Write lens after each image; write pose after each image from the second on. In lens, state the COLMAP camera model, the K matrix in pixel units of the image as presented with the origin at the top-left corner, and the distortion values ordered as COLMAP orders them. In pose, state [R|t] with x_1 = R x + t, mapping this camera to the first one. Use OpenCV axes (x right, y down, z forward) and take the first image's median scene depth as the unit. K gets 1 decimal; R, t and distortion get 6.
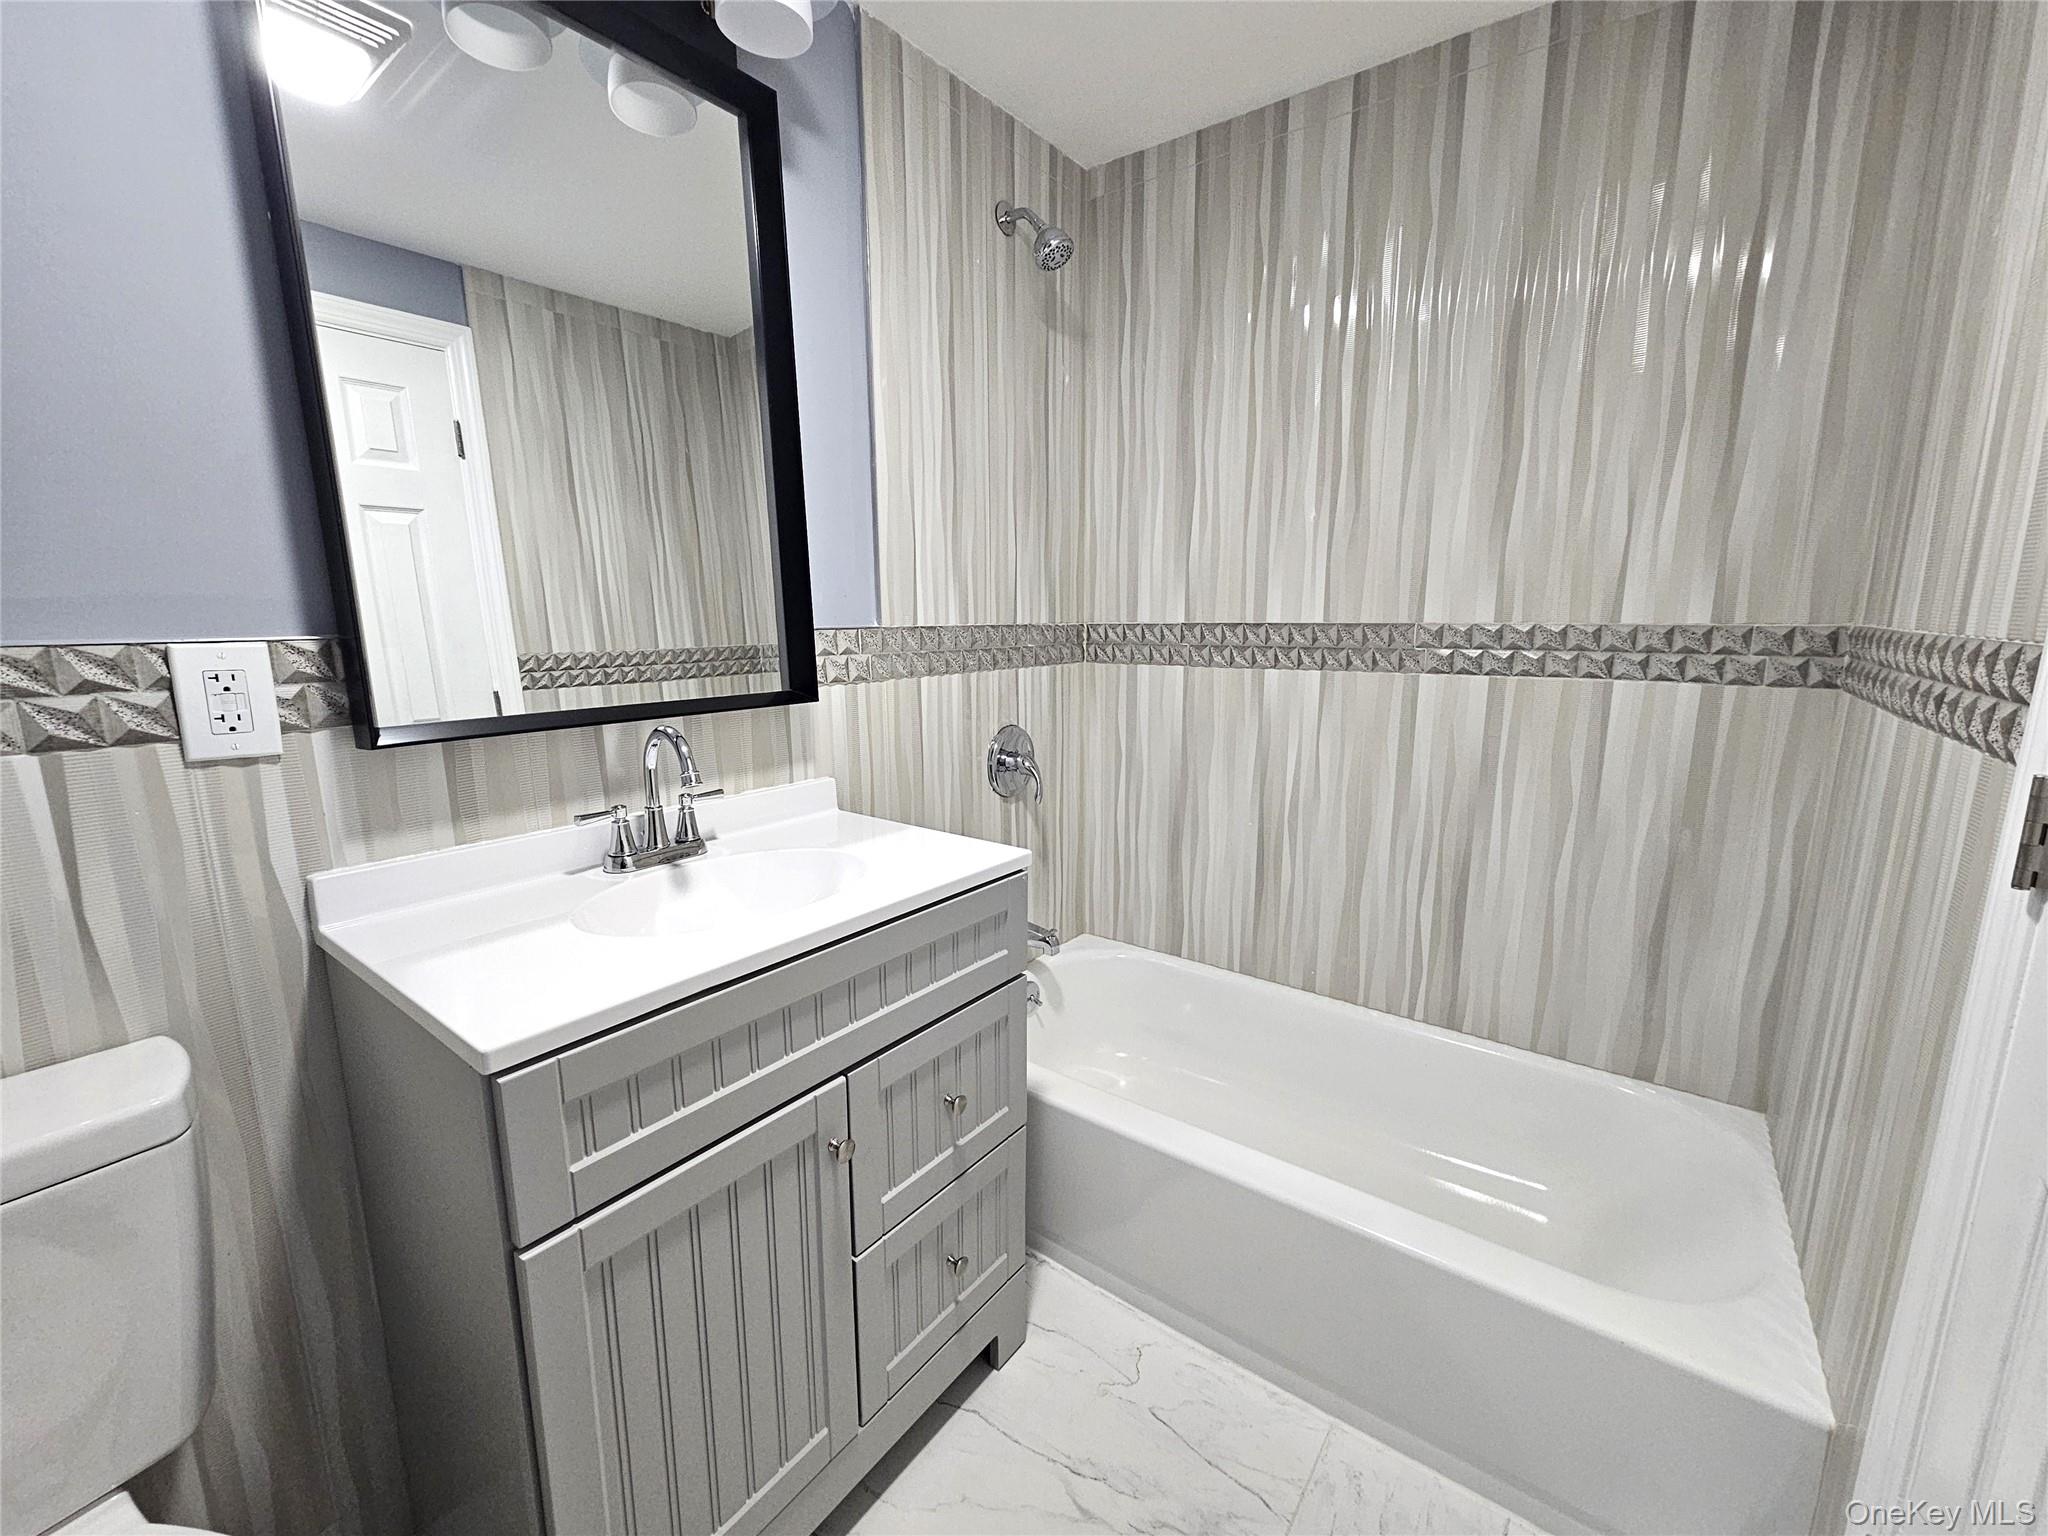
lens RADIAL K [[837.4, 0, 1017.7], [0, 837.4, 770.2], [0, 0, 1]] dist [-0.000185, -0.000107]
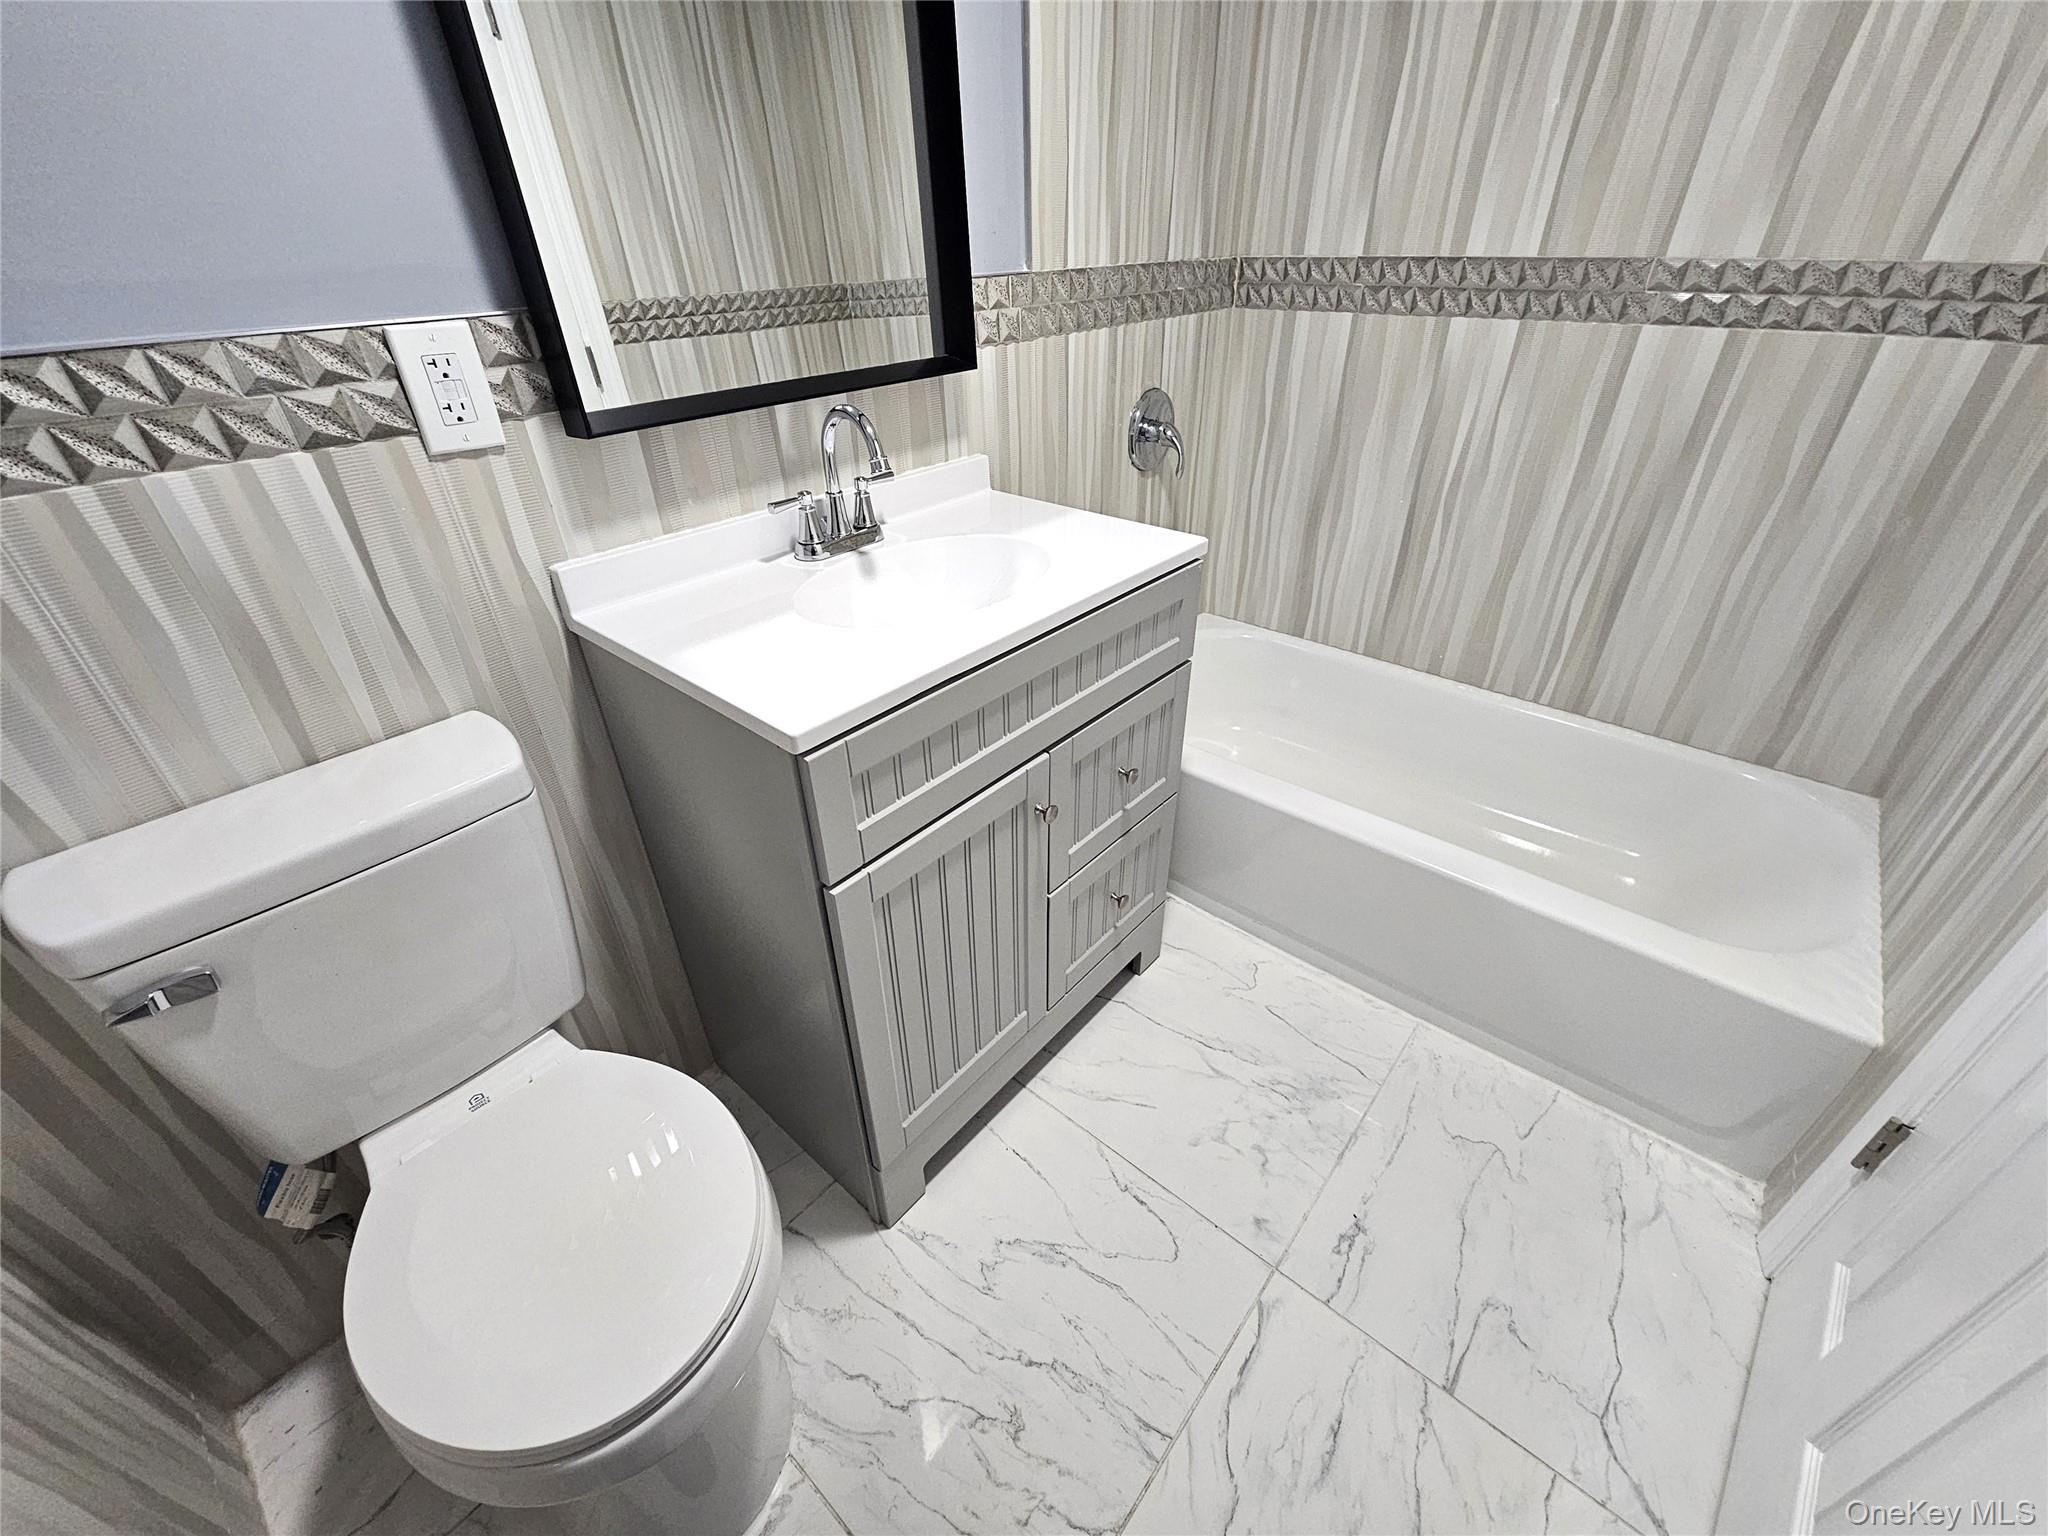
lens RADIAL K [[840.3, 0, 1022.9], [0, 840.3, 767.8], [0, 0, 1]] dist [0.000941, -0.002025]
pose [[0.997889, 0.023543, -0.060533, -0.111184], [0.001250, 0.924859, 0.380308, -0.025209], [0.064938, -0.379581, 0.922877, -0.022275]]
